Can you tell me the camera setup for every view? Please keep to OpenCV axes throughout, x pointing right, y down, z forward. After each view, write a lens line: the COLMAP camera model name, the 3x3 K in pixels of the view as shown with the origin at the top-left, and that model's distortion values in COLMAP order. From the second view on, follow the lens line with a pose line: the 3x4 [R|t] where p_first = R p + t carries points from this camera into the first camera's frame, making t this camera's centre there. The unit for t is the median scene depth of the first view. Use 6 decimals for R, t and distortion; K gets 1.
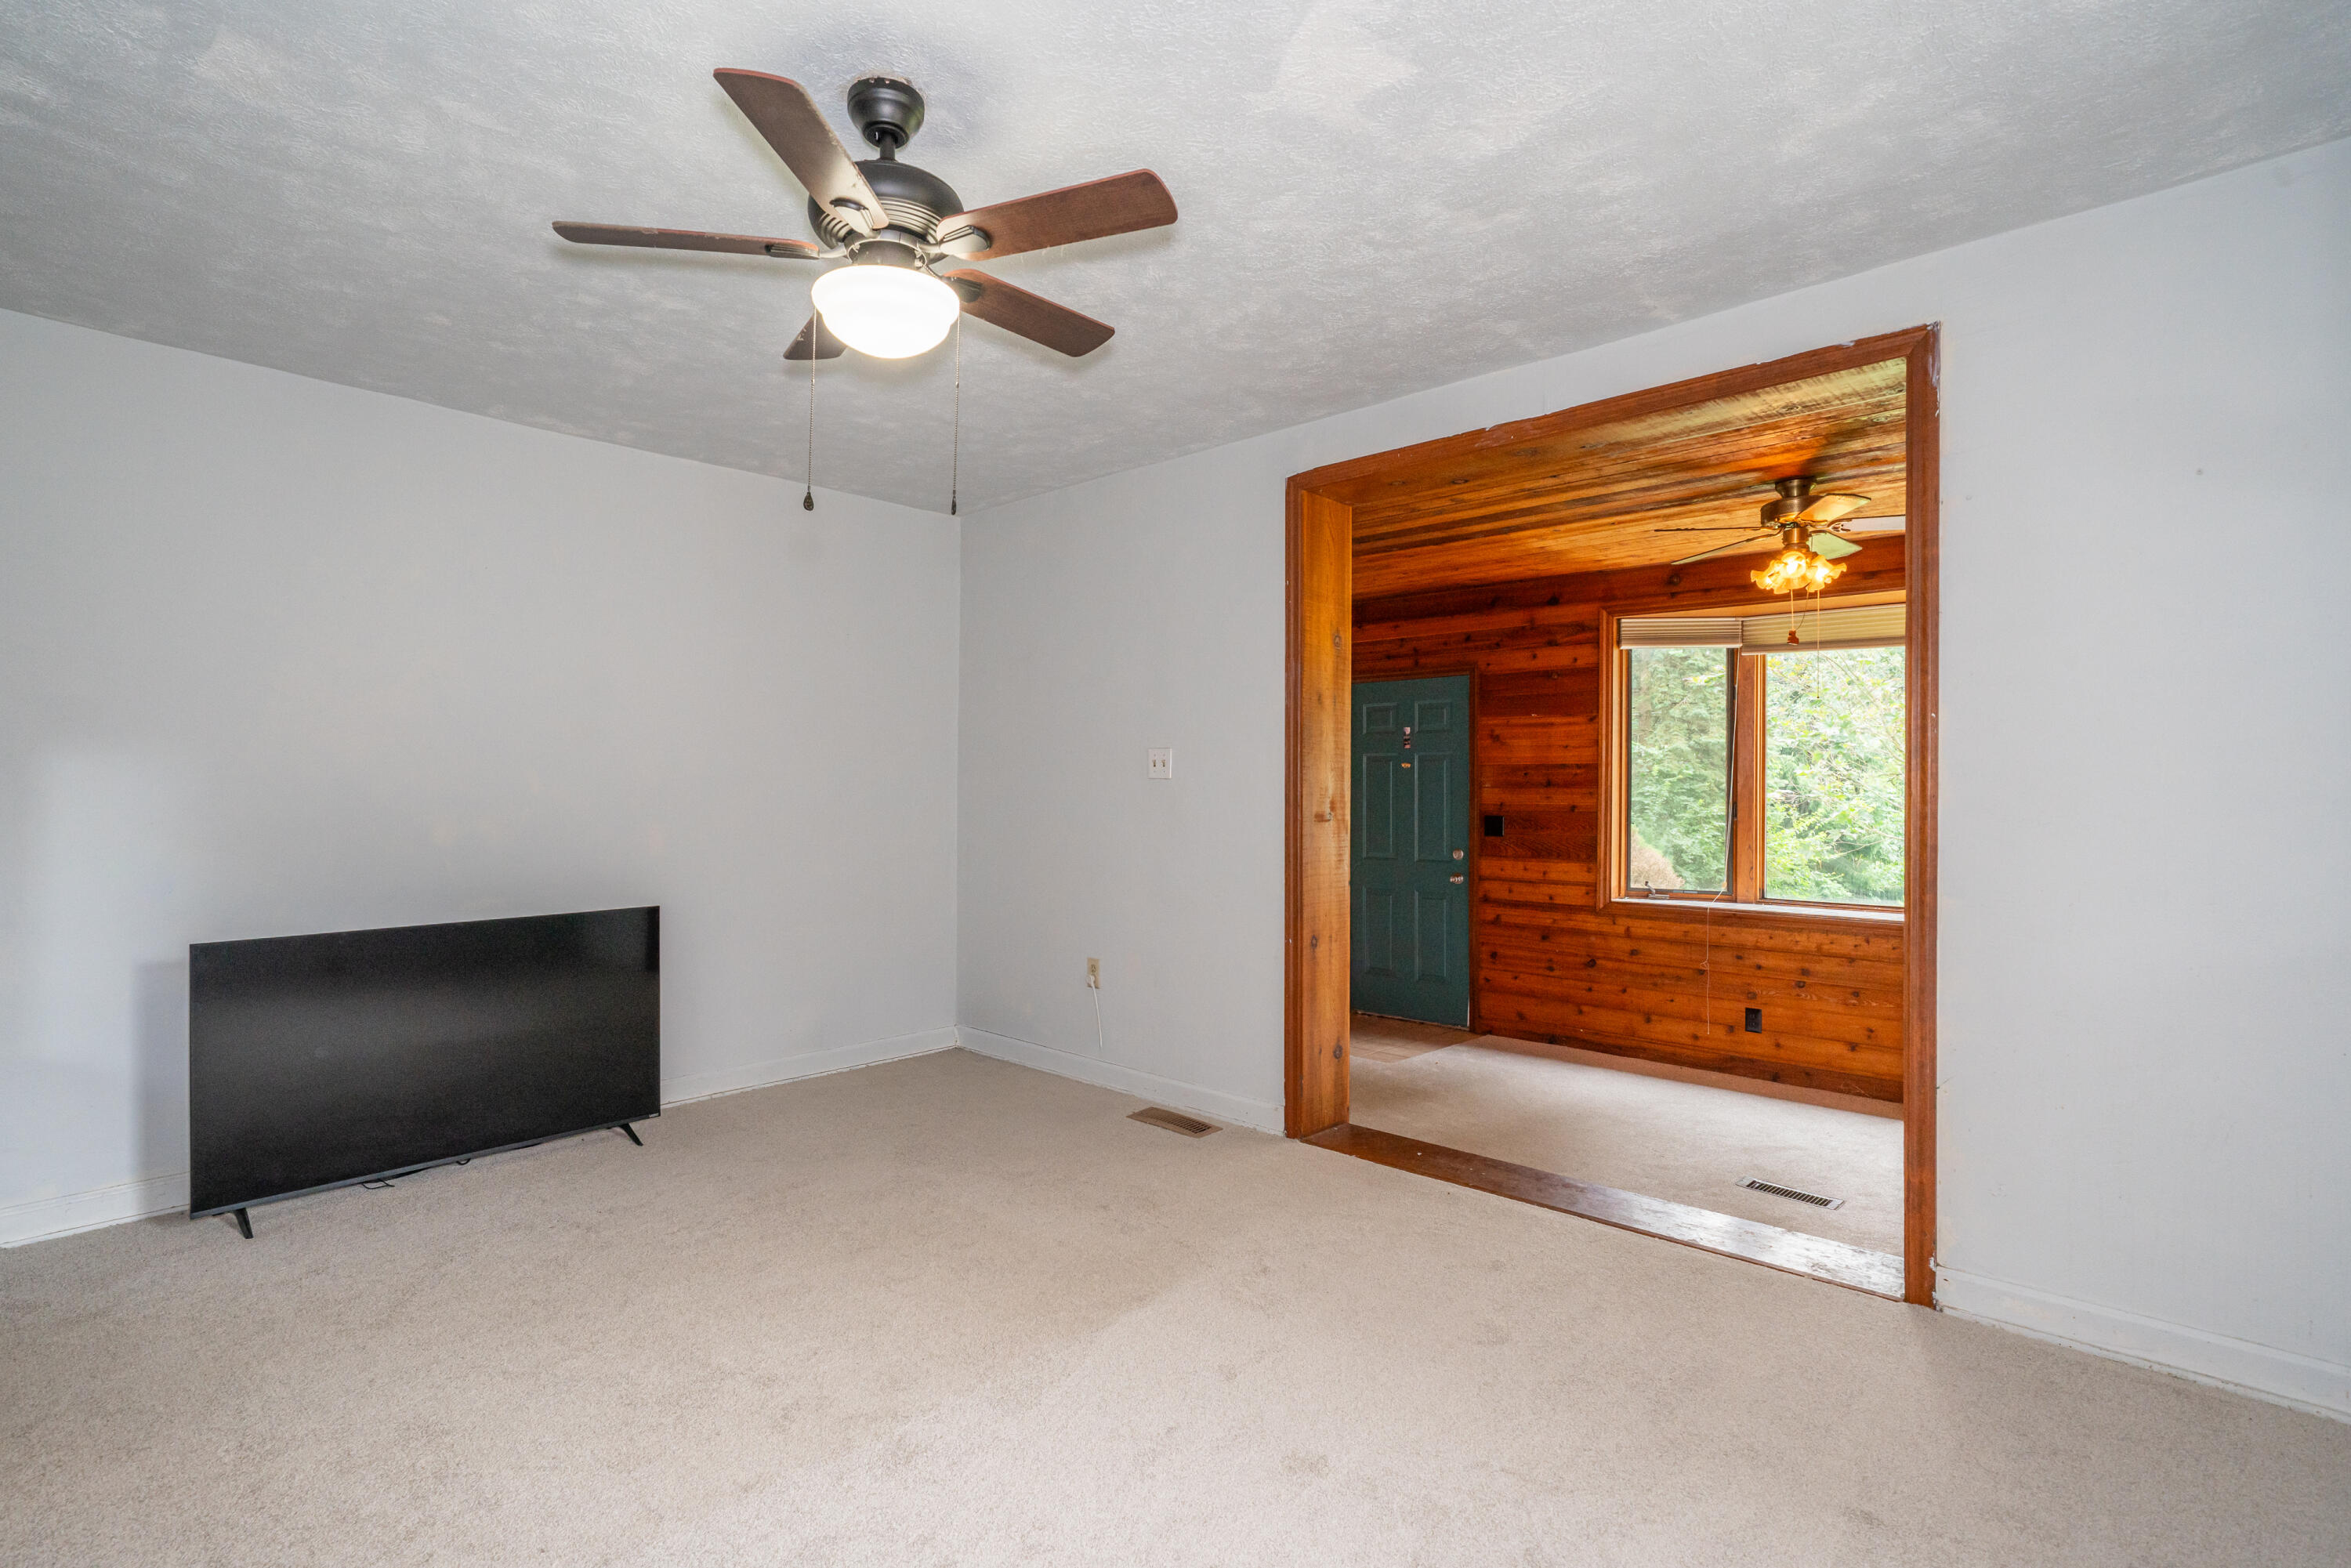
lens RADIAL K [[1127.2, 0, 1101.1], [0, 1127.2, 781.9], [0, 0, 1]] dist [0.001798, 0.001148]
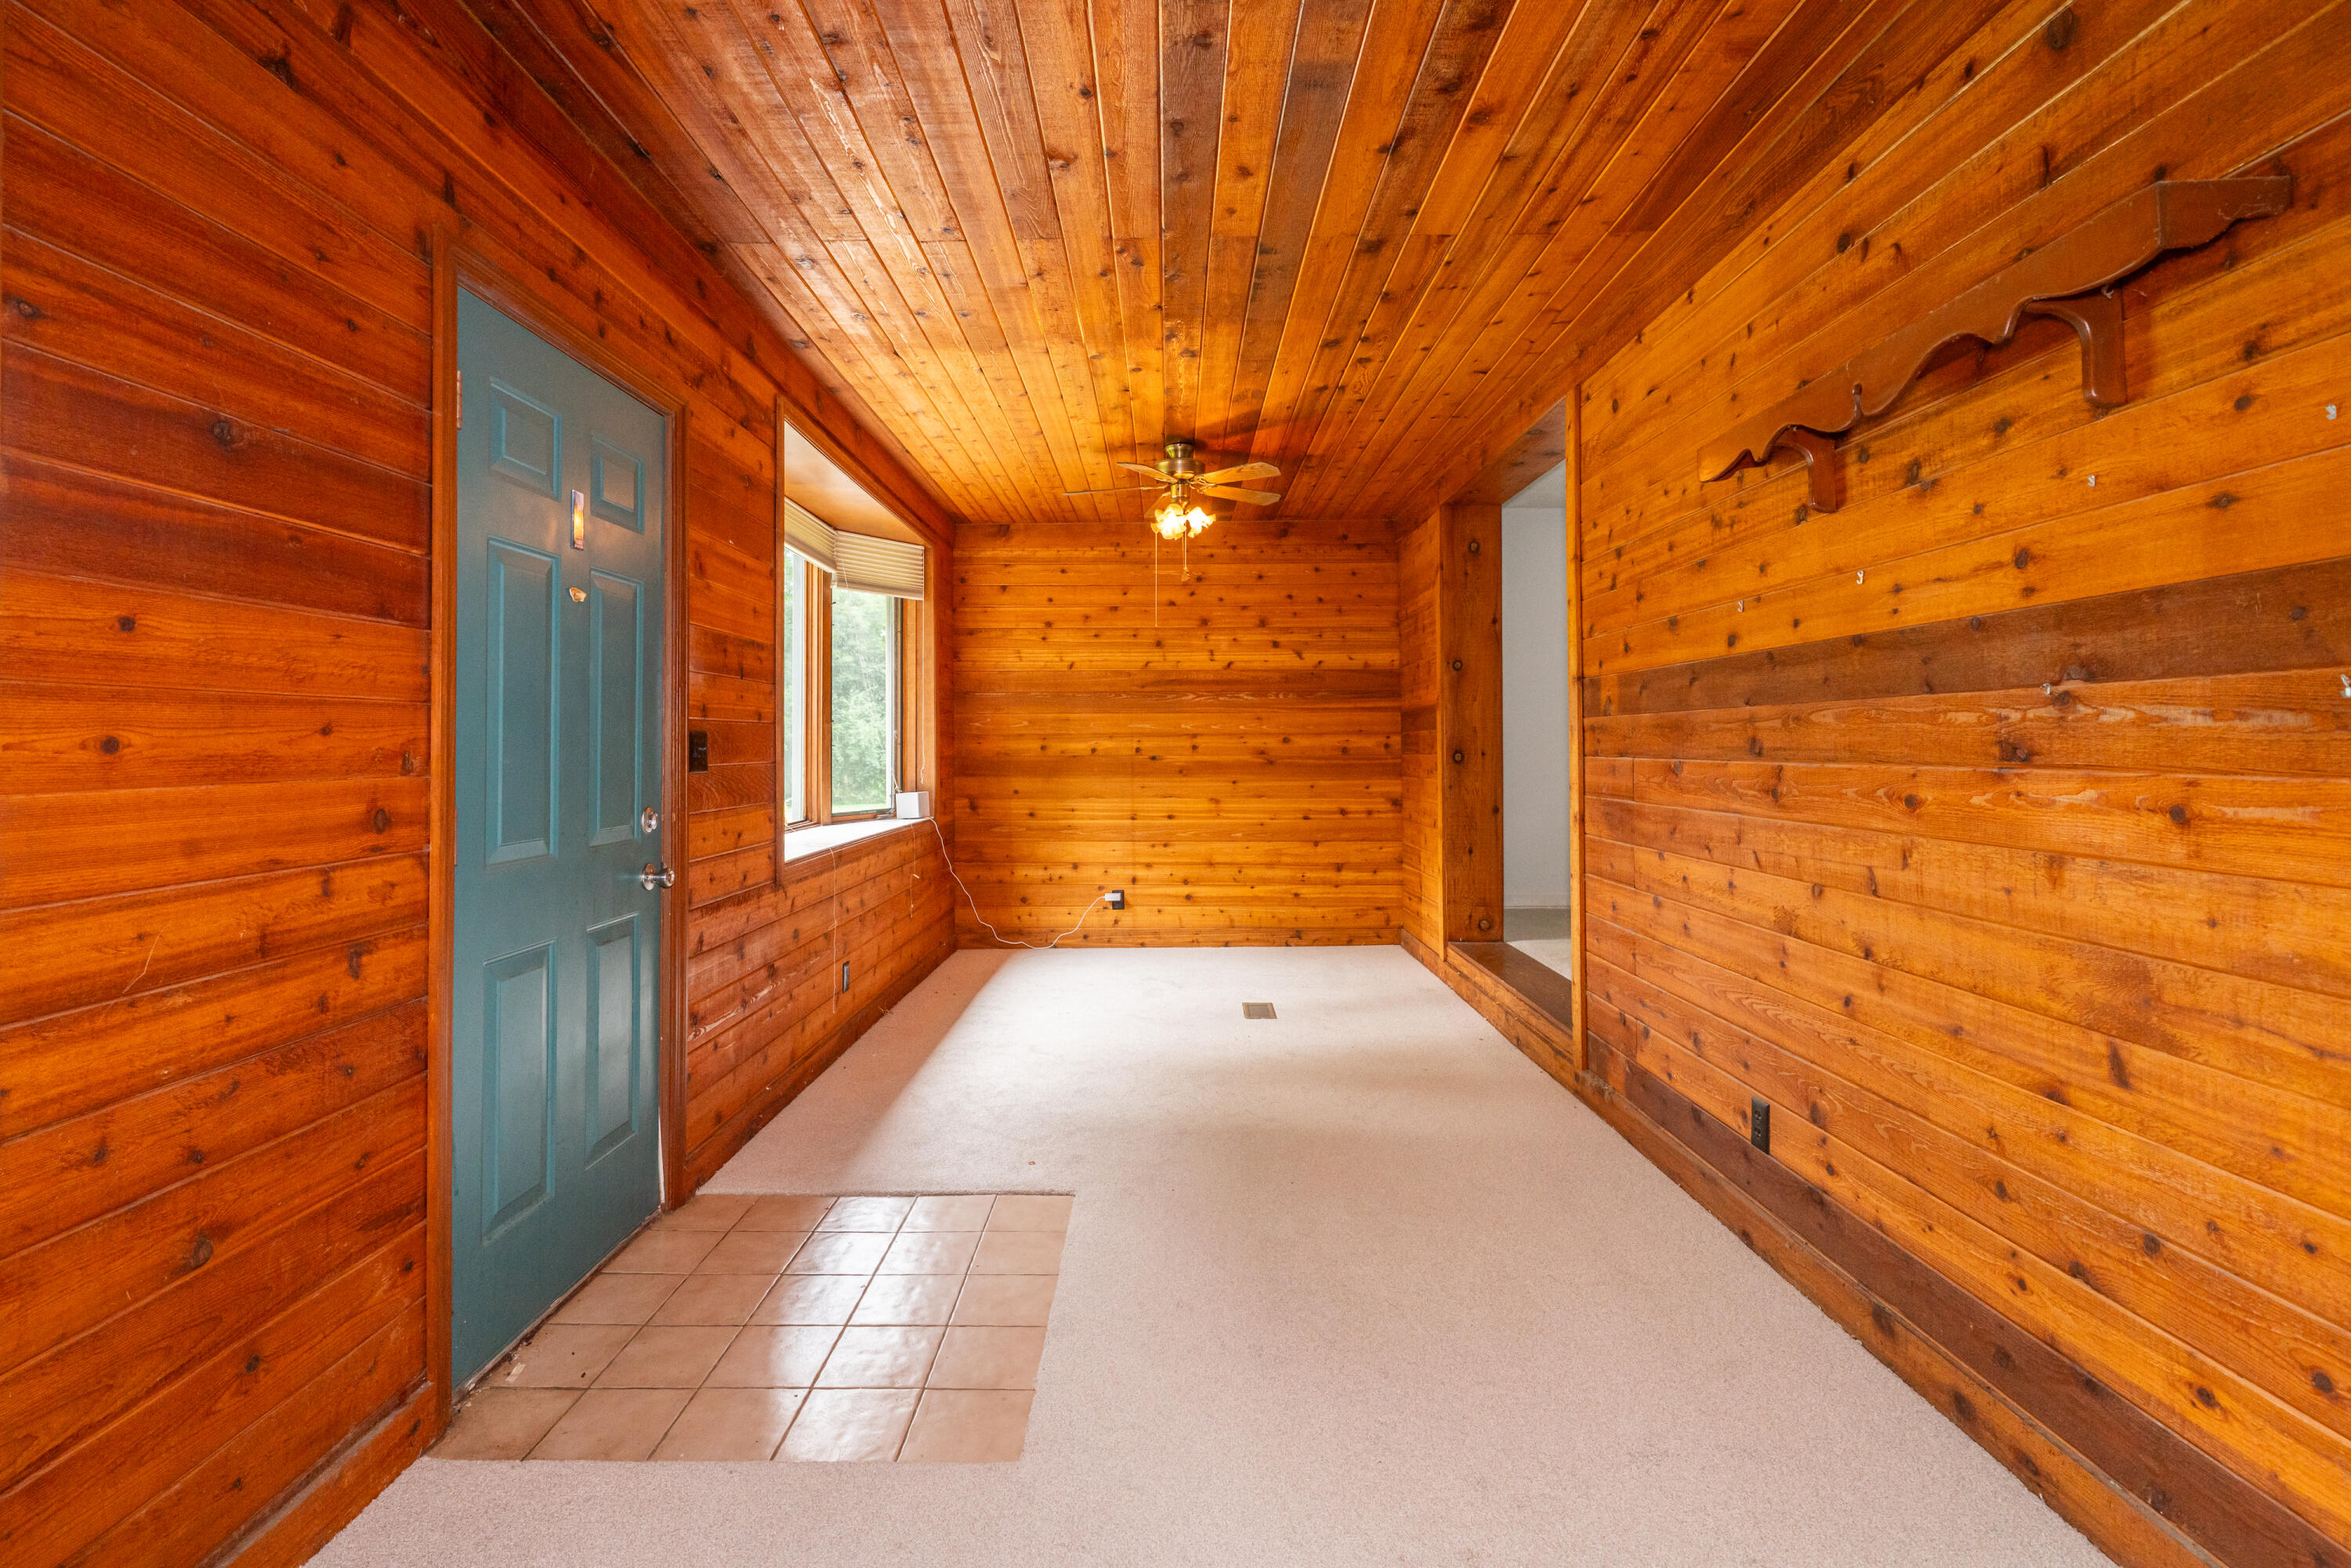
lens RADIAL K [[1085.6, 0, 1115.5], [0, 1085.6, 730.4], [0, 0, 1]] dist [-0.001344, 0.000782]
pose [[-0.688994, 0.007600, 0.724727, -0.131963], [-0.005147, 0.999869, -0.015378, 0.042180], [-0.724748, -0.014326, -0.688865, 1.386260]]
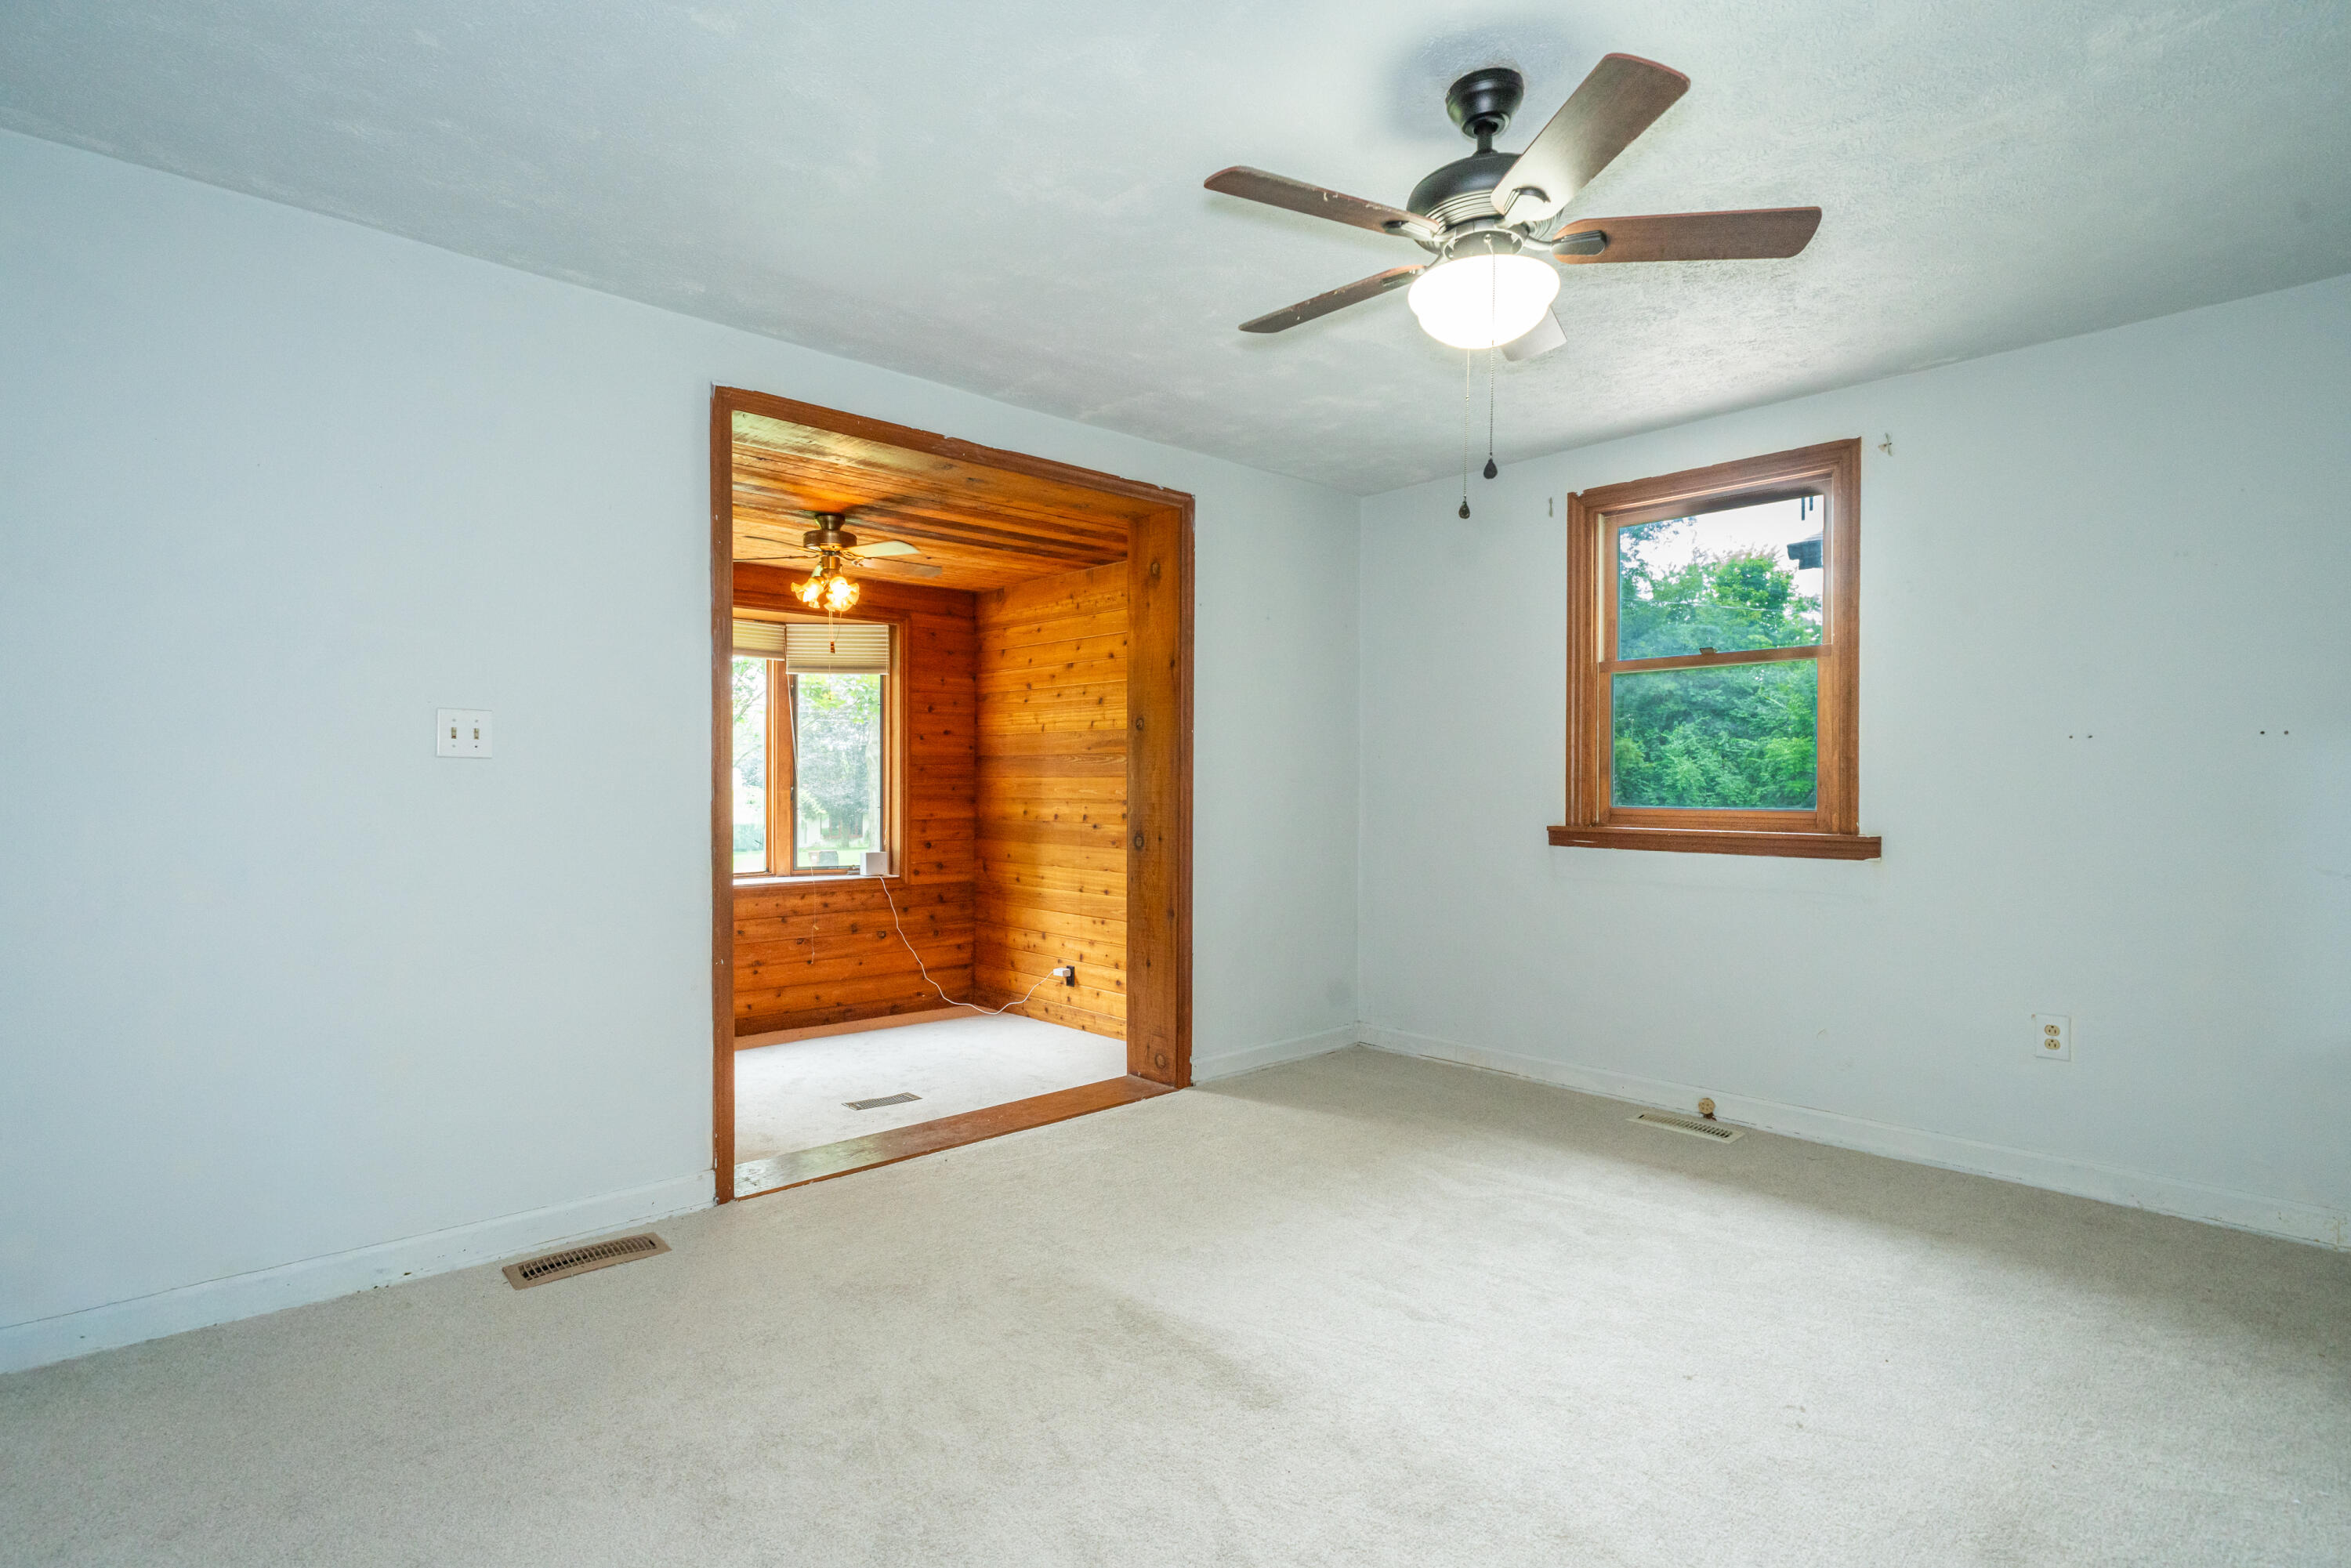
lens RADIAL K [[1164.5, 0, 1153.7], [0, 1164.5, 781.5], [0, 0, 1]] dist [-0.002606, -0.000104]
pose [[0.042407, -0.005084, 0.999087, -0.453213], [-0.006776, 0.999963, 0.005376, 0.003516], [-0.999077, -0.006998, 0.042371, 0.454616]]
